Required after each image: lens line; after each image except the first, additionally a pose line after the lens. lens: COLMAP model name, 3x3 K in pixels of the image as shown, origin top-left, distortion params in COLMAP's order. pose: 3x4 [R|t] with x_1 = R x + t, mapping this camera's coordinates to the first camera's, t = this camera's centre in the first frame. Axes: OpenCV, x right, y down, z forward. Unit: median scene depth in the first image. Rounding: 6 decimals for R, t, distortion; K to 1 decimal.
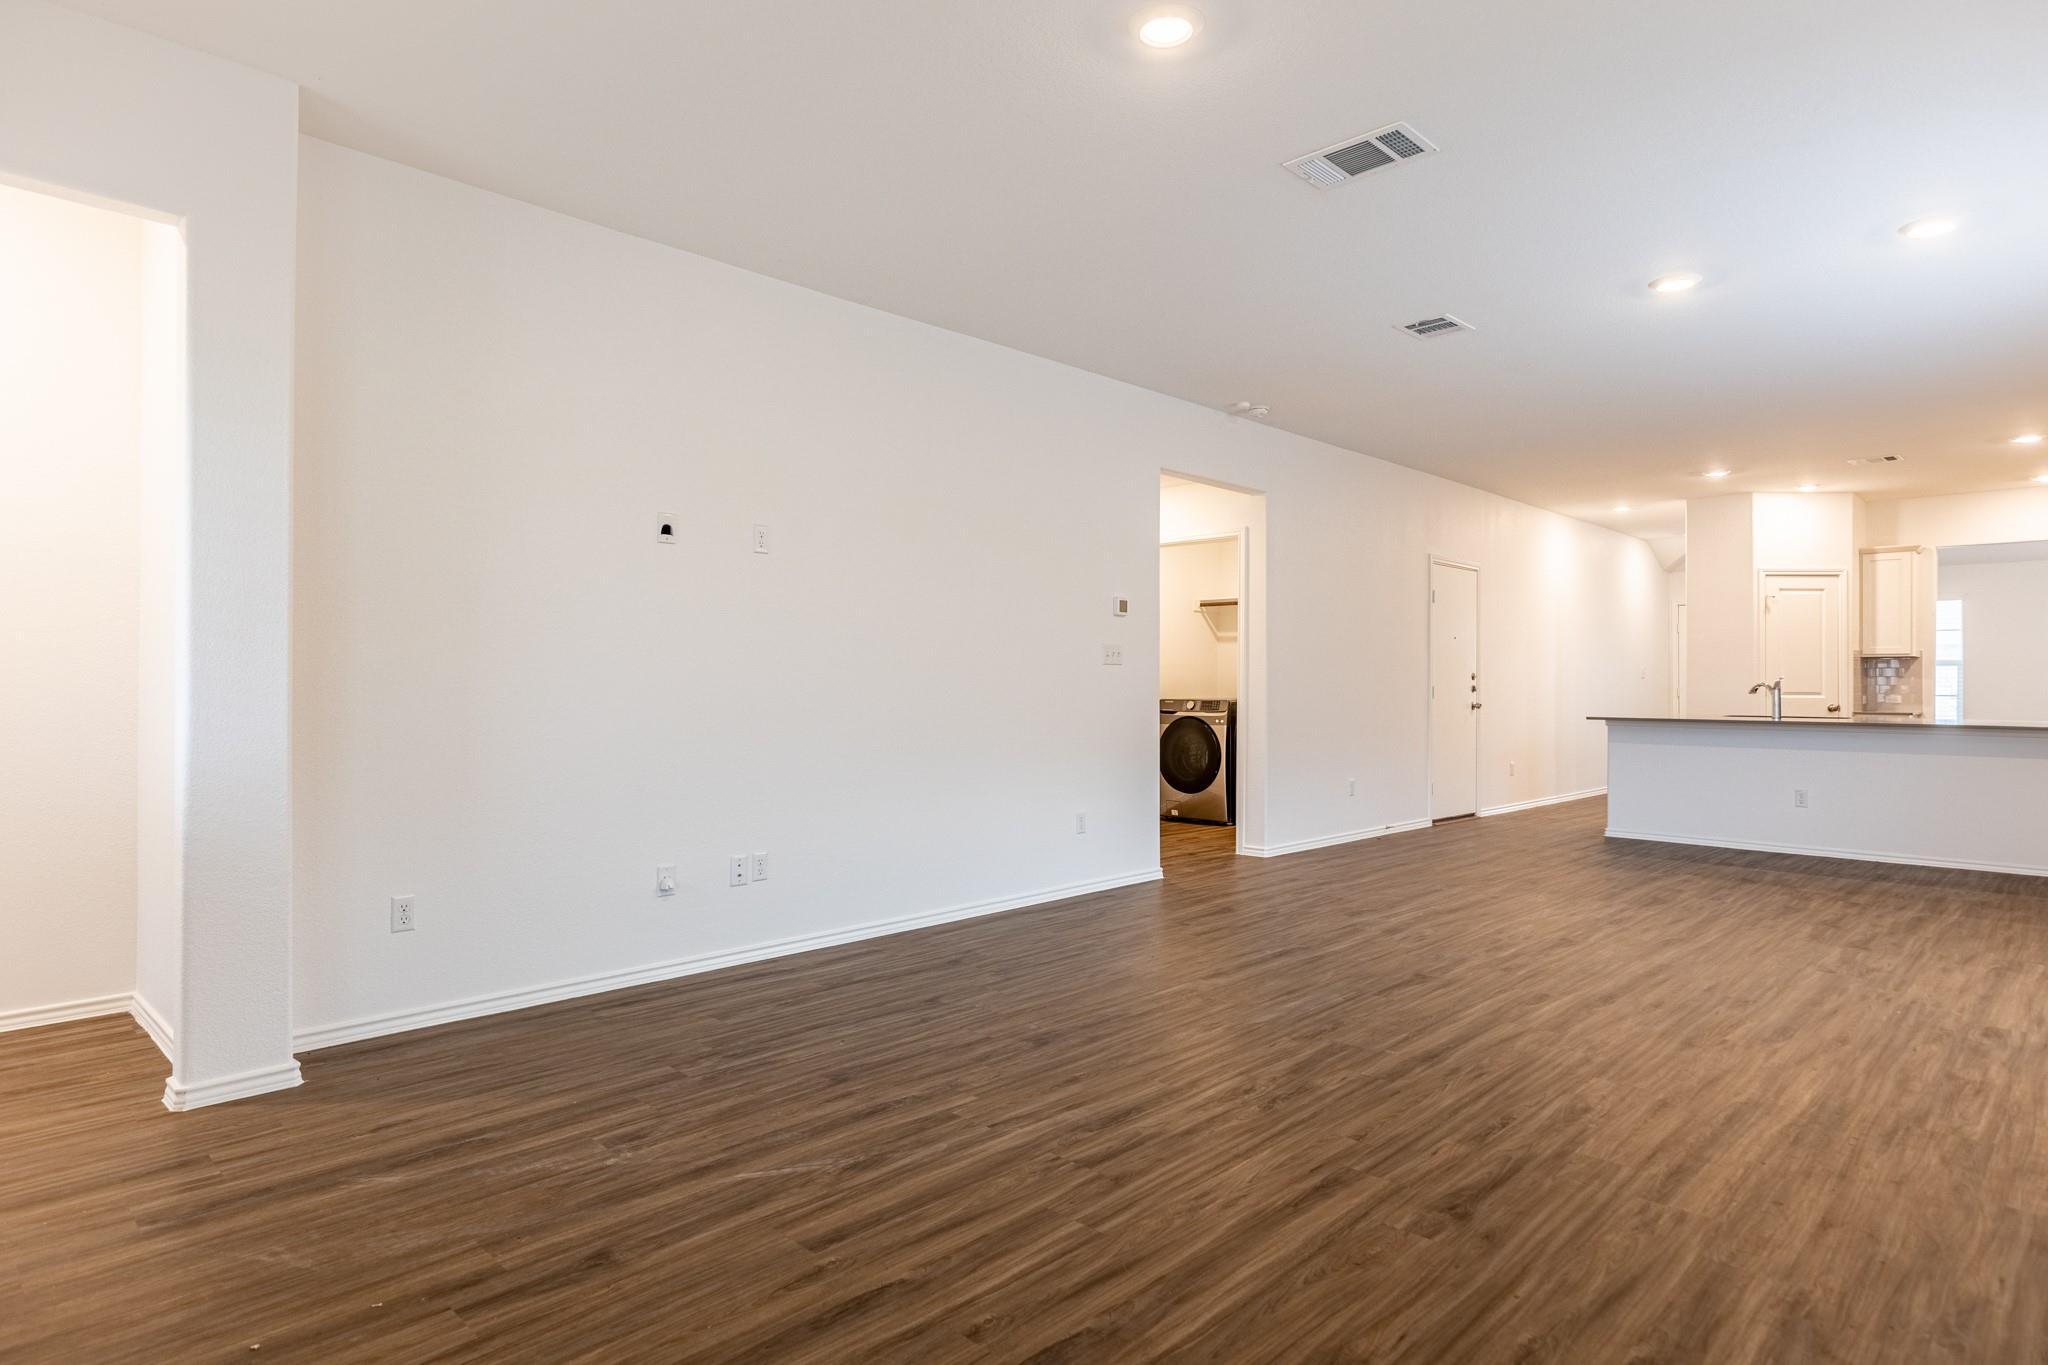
lens RADIAL K [[1126.1, 0, 1043.2], [0, 1126.1, 682.1], [0, 0, 1]] dist [-0.004700, 0.002985]
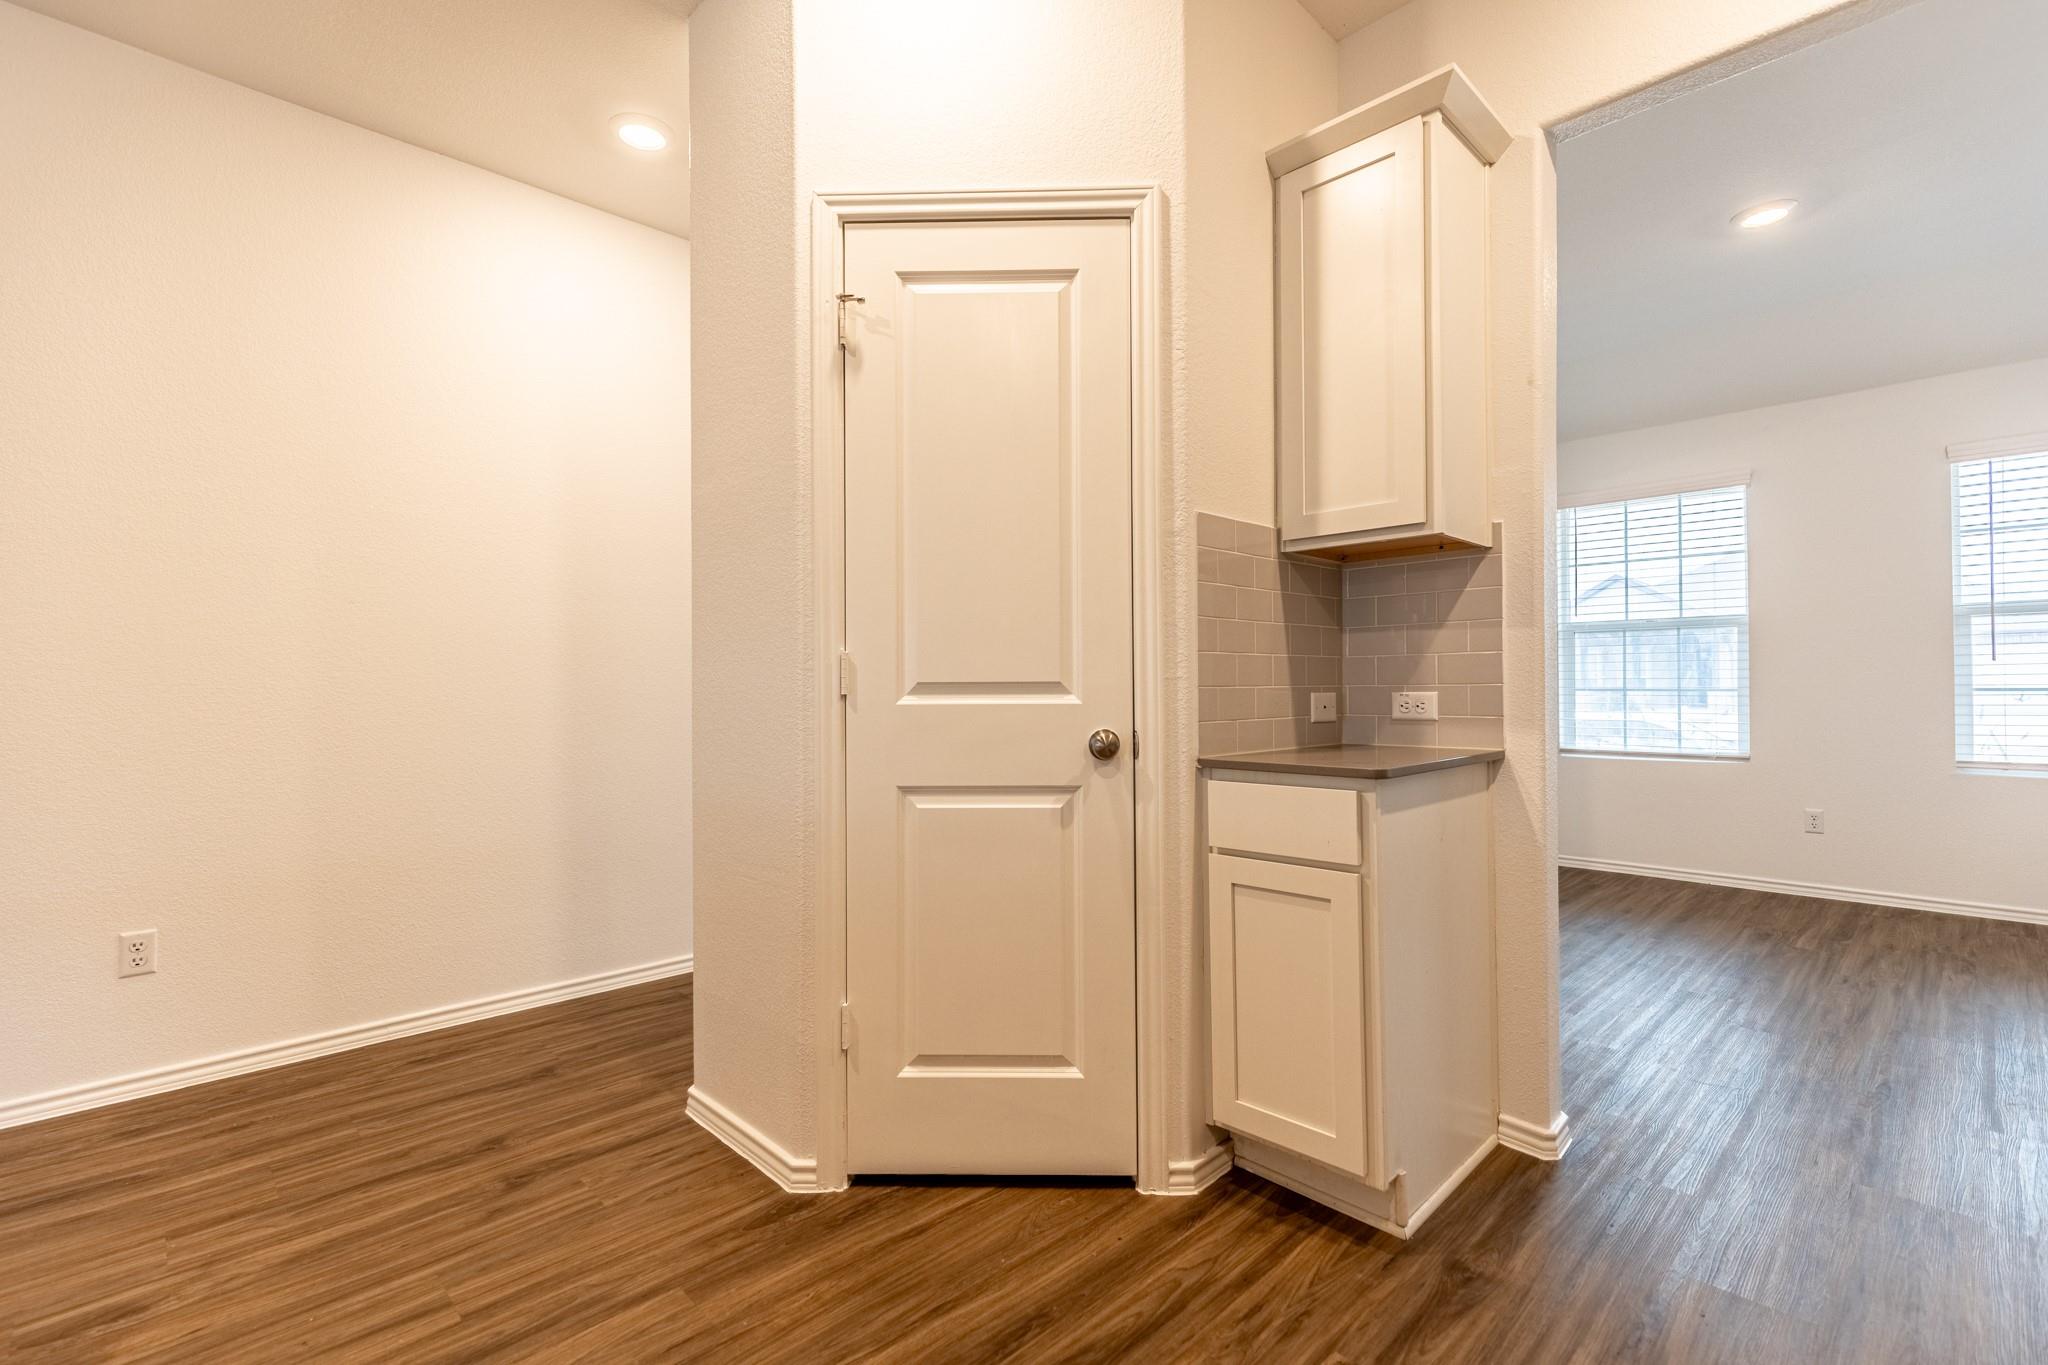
lens RADIAL K [[912.4, 0, 1019.0], [0, 912.4, 684.1], [0, 0, 1]] dist [0.005839, -0.002122]
pose [[0.999400, -0.008949, -0.033461, 0.681068], [0.008944, 0.999960, -0.000308, 0.009481], [0.033463, 0.000009, 0.999440, 0.786757]]
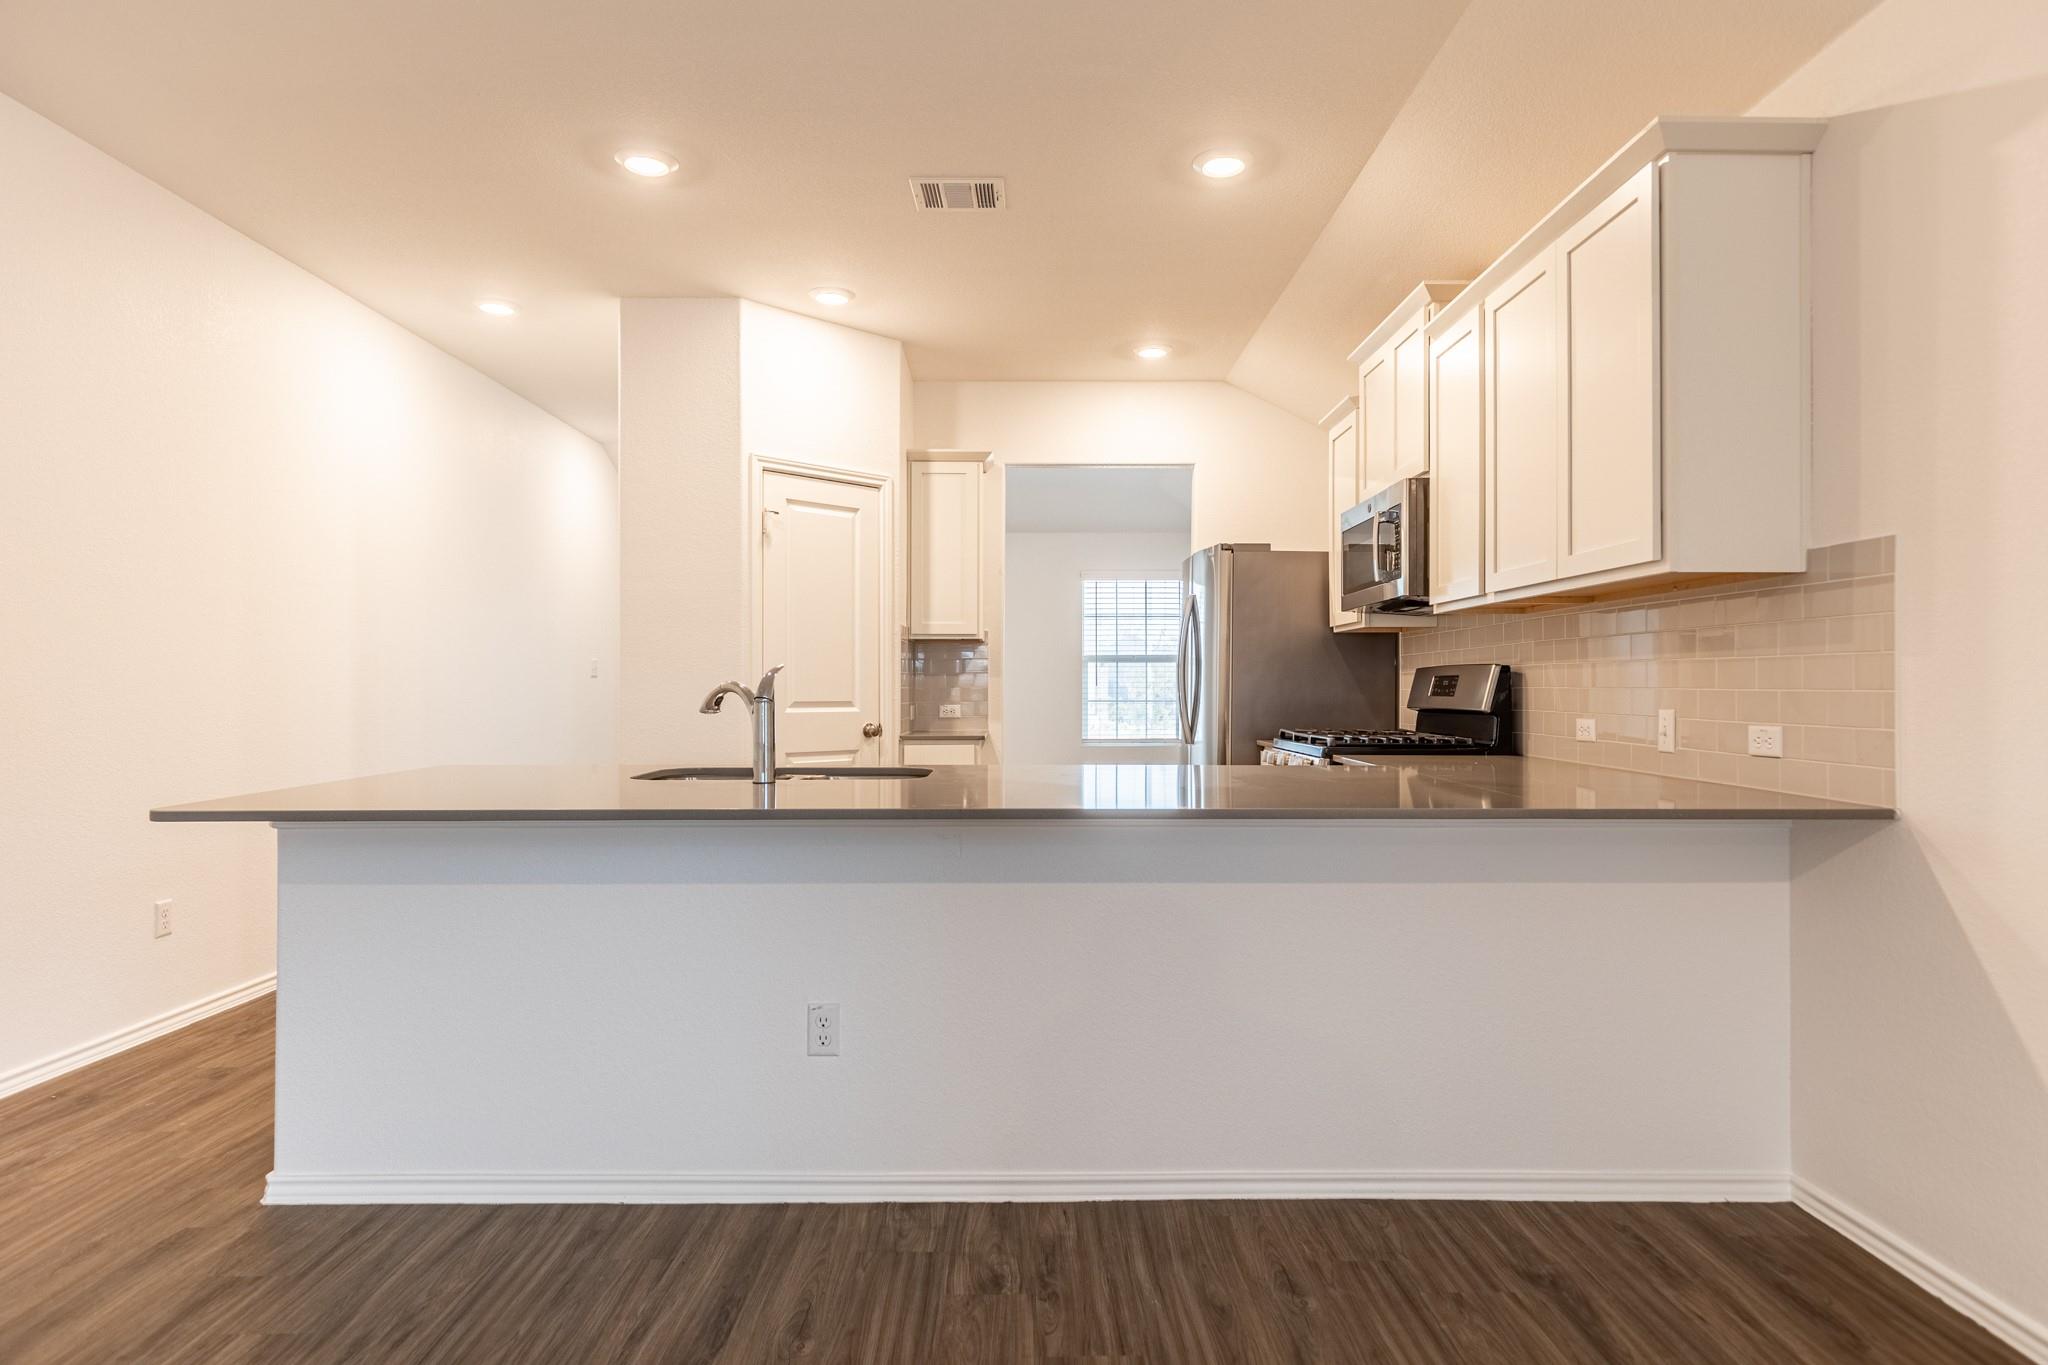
lens RADIAL K [[1126.1, 0, 1010.2], [0, 1126.1, 696.4], [0, 0, 1]] dist [-0.004700, 0.002985]
pose [[0.725426, -0.006205, 0.688273, 0.371817], [-0.001927, 0.999937, 0.011046, 0.000667], [-0.688298, -0.009339, 0.725368, 0.551965]]
